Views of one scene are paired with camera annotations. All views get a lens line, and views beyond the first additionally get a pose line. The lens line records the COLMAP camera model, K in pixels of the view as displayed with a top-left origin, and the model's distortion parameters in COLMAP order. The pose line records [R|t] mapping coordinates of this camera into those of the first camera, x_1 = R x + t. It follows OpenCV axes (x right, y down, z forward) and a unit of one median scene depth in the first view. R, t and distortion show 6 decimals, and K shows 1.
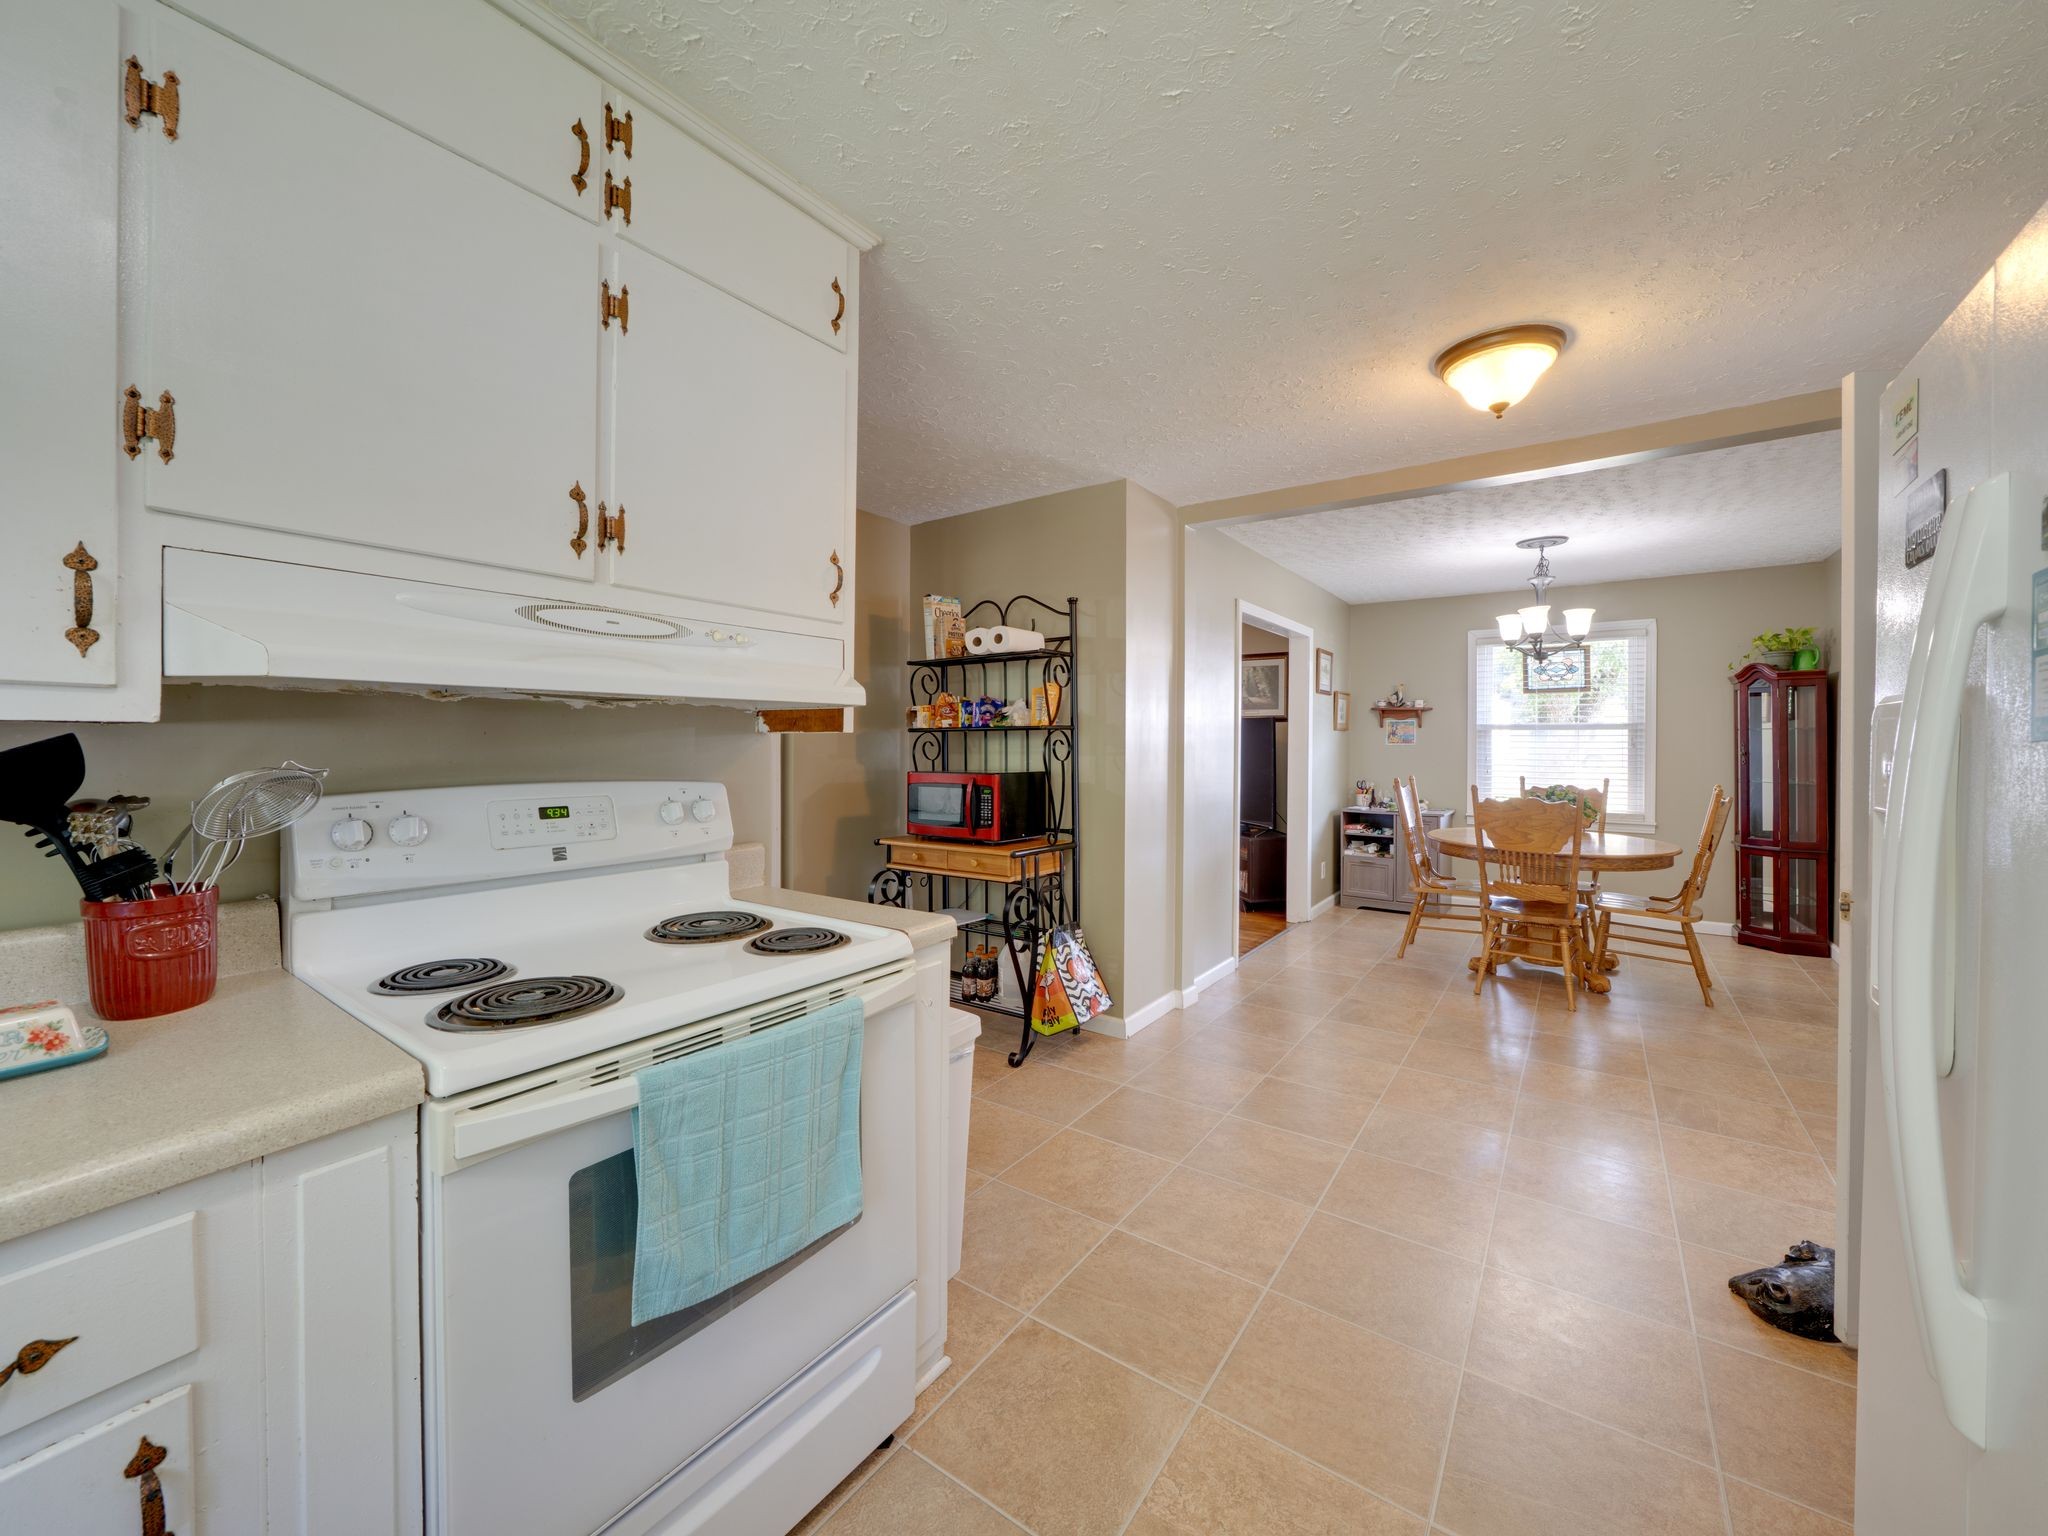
lens RADIAL K [[791.8, 0, 1015.3], [0, 791.8, 765.9], [0, 0, 1]] dist [-0.001099, -0.000215]
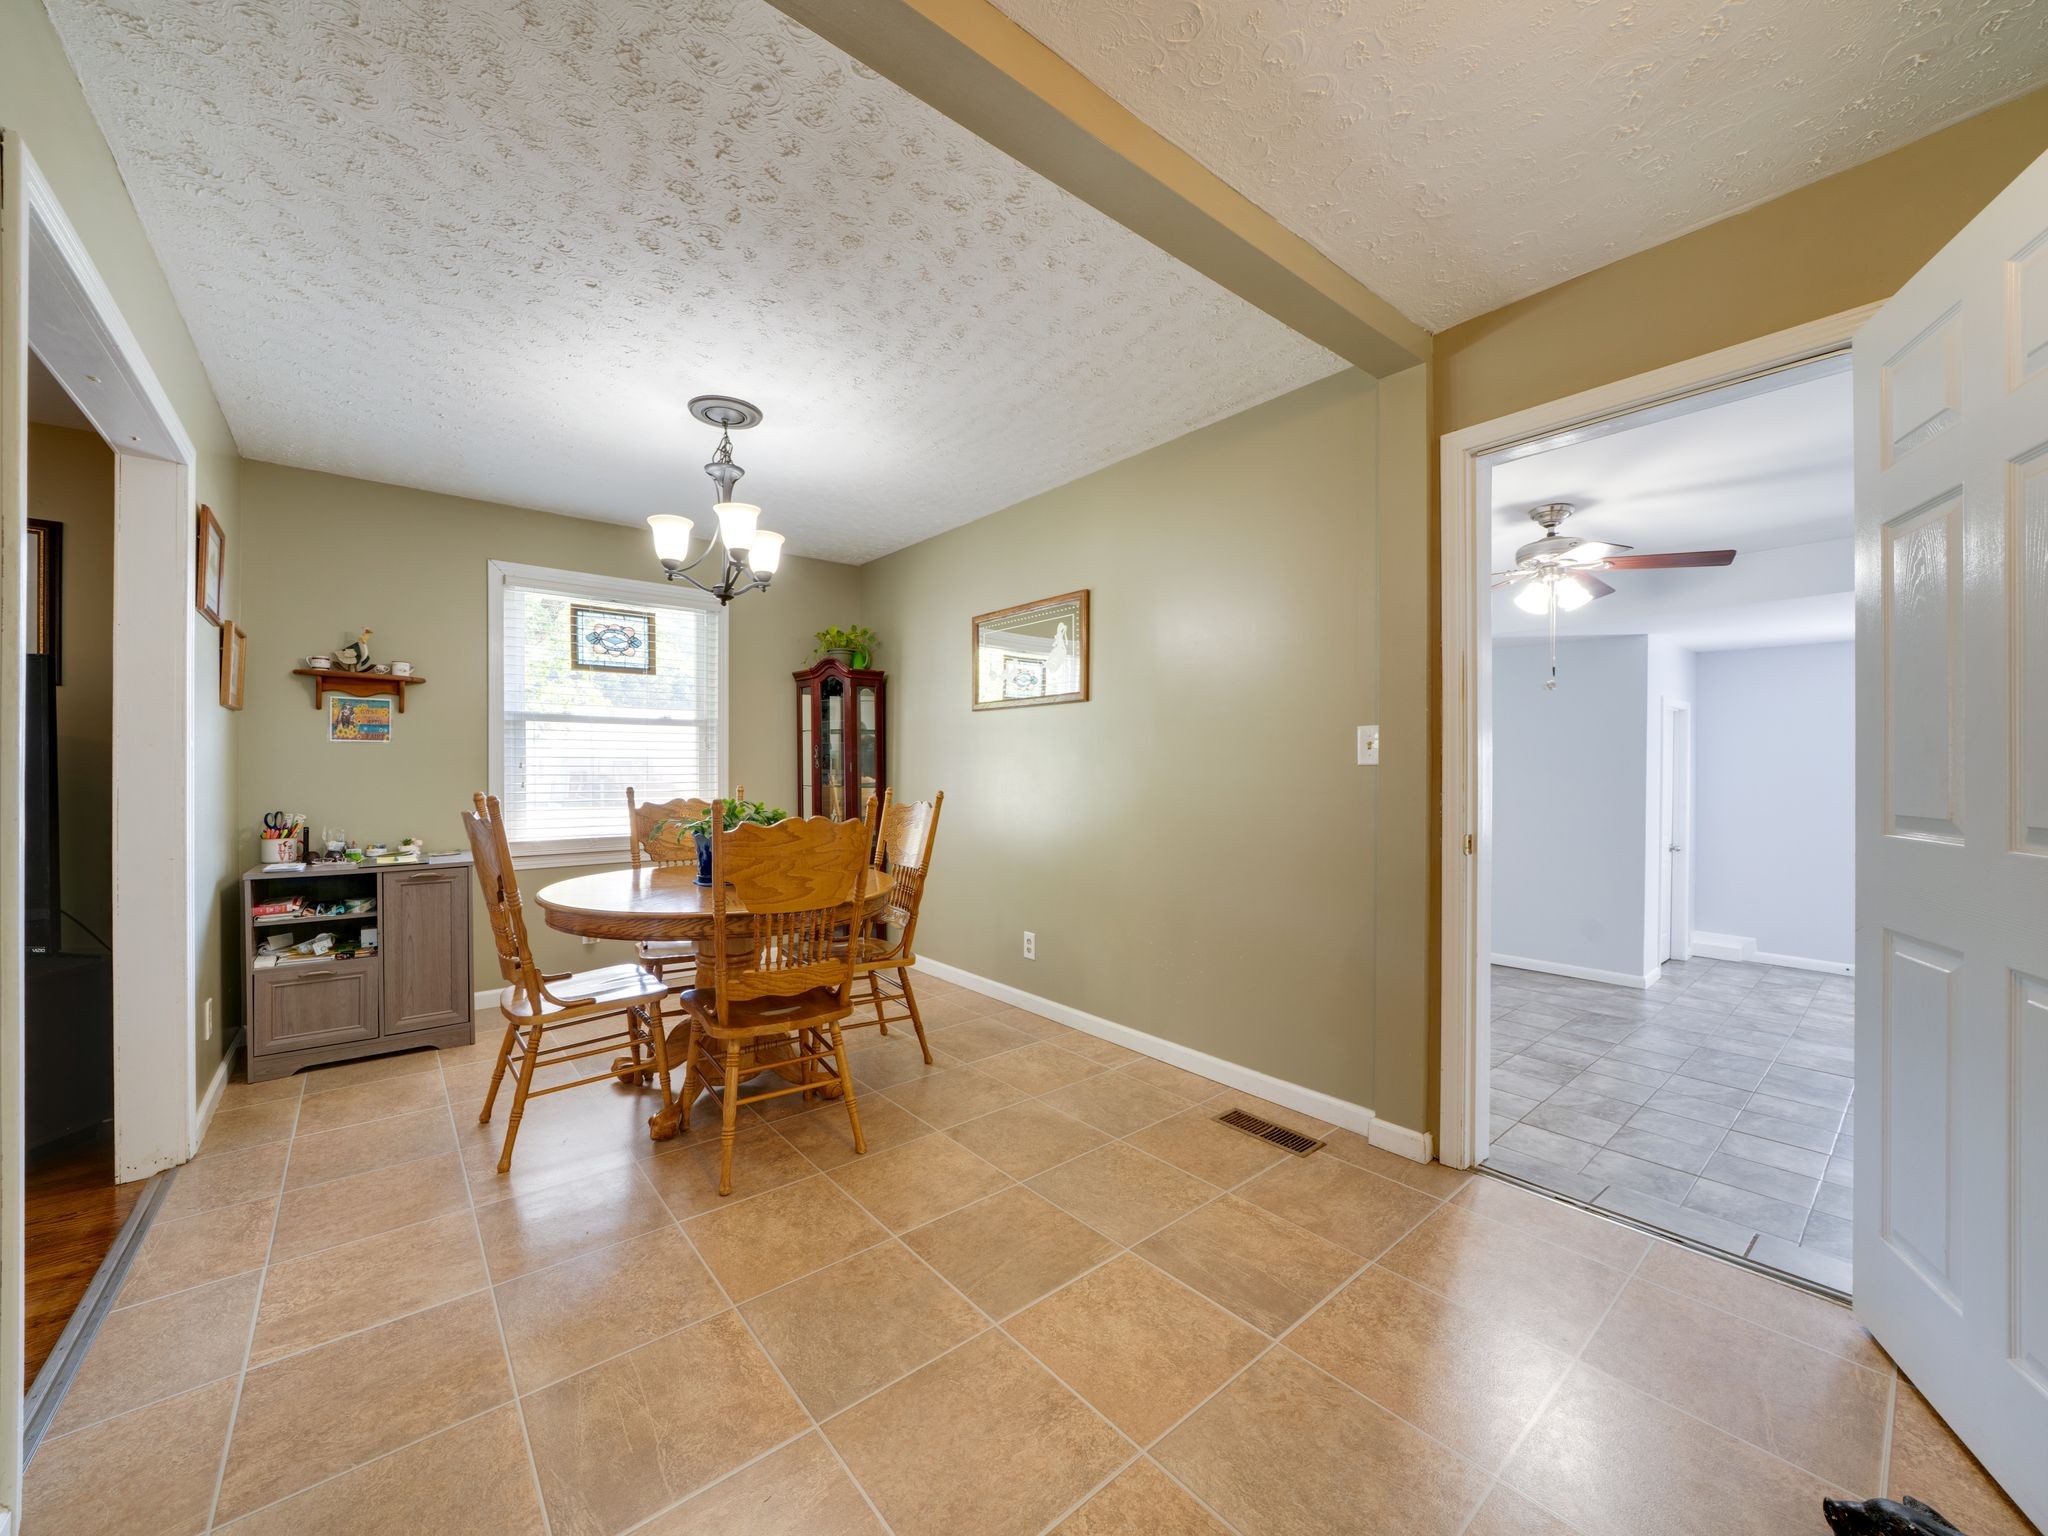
lens RADIAL K [[791.8, 0, 1015.3], [0, 791.8, 765.9], [0, 0, 1]] dist [-0.001099, -0.000215]
pose [[0.262742, -0.002952, 0.964862, 0.081898], [0.030609, 0.999517, -0.005277, 0.006744], [-0.964380, 0.030920, 0.262706, 0.441229]]
